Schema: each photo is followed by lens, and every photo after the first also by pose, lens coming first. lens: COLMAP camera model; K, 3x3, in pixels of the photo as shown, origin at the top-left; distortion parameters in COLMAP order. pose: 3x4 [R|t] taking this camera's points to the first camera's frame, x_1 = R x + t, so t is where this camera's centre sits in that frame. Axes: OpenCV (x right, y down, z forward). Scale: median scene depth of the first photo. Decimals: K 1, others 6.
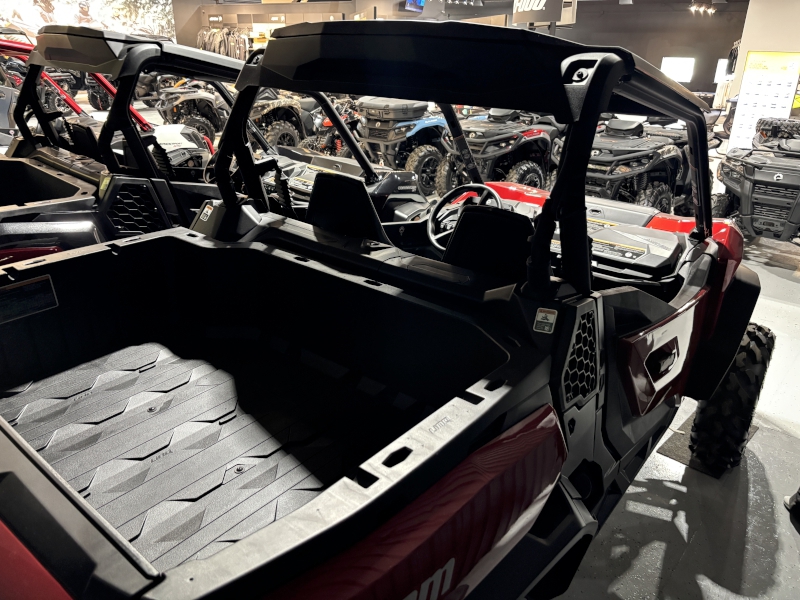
lens RADIAL K [[555.8, 0, 400.0], [0, 555.8, 300.0], [0, 0, 1]] dist [0.007227, -0.002097]
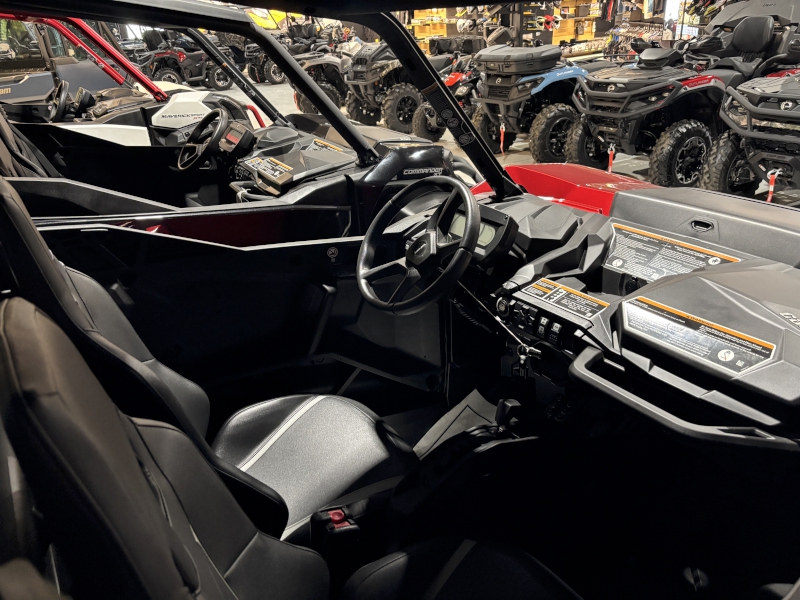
lens RADIAL K [[555.8, 0, 400.0], [0, 555.8, 300.0], [0, 0, 1]] dist [0.007227, -0.002097]
pose [[0.955531, 0.061097, -0.288491, 0.082944], [-0.043401, 0.996785, 0.067350, -0.039483], [0.291678, -0.051834, 0.955111, 0.149749]]
